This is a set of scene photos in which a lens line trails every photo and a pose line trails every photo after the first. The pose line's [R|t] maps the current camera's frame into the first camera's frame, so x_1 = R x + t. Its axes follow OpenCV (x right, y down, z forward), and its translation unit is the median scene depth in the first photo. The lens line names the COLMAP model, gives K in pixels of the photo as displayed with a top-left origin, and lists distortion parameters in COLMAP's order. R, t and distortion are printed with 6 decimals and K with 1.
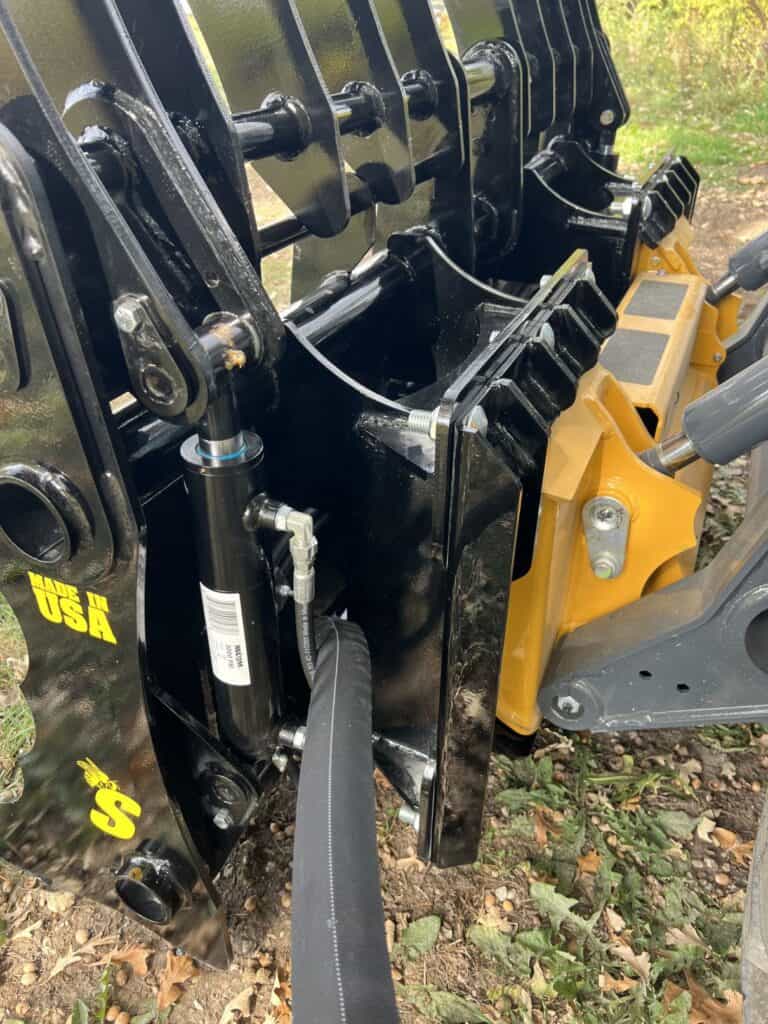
lens RADIAL K [[779.8, 0, 384.8], [0, 779.8, 518.0], [0, 0, 1]] dist [0.006926, -0.012627]
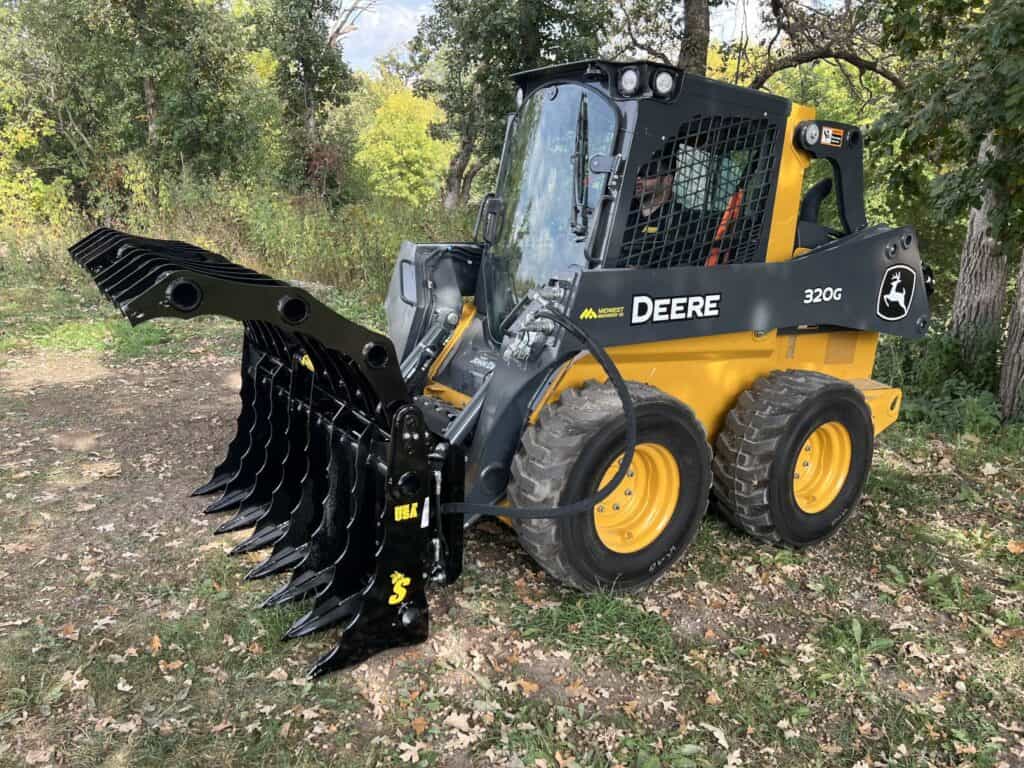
lens RADIAL K [[791.5, 0, 495.2], [0, 791.5, 382.1], [0, 0, 1]] dist [0.034471, -0.038723]
pose [[0.551297, -0.201310, 0.809658, -2.405726], [0.442954, 0.893006, -0.079574, 0.027717], [-0.707010, 0.402510, 0.581483, -1.457507]]
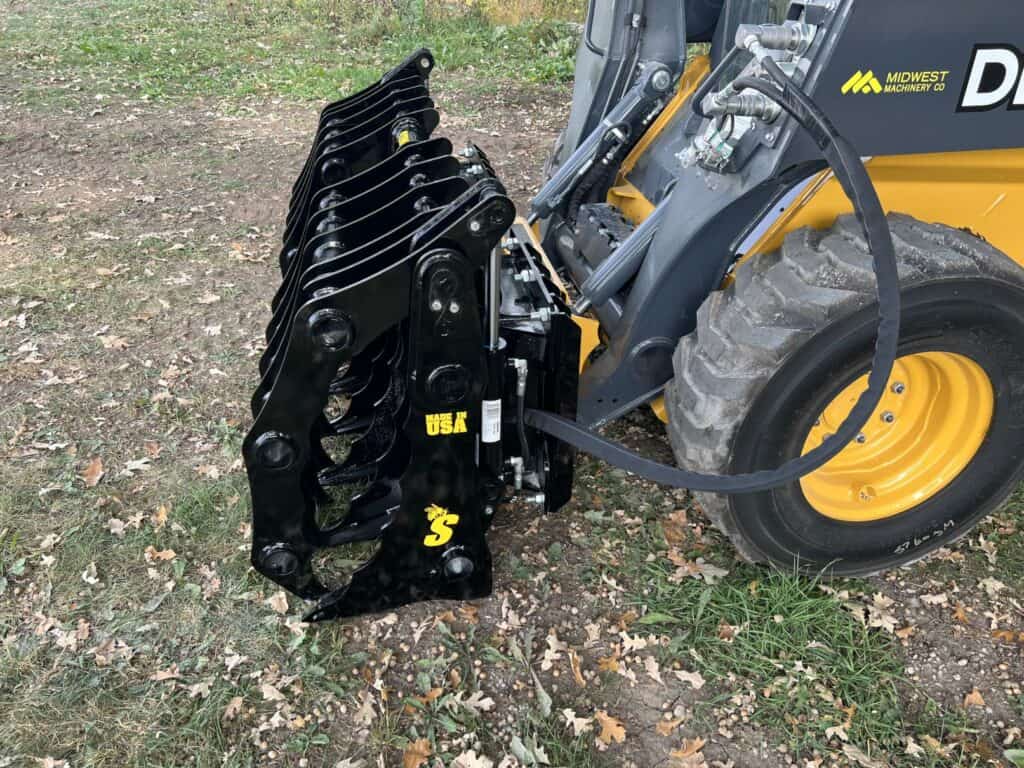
lens RADIAL K [[779.8, 0, 513.0], [0, 779.8, 388.7], [0, 0, 1]] dist [0.006926, -0.012627]
pose [[0.824427, -0.311525, 0.472516, -0.961634], [0.323082, 0.944529, 0.059018, -0.053684], [-0.464691, 0.104006, 0.879344, -0.917725]]
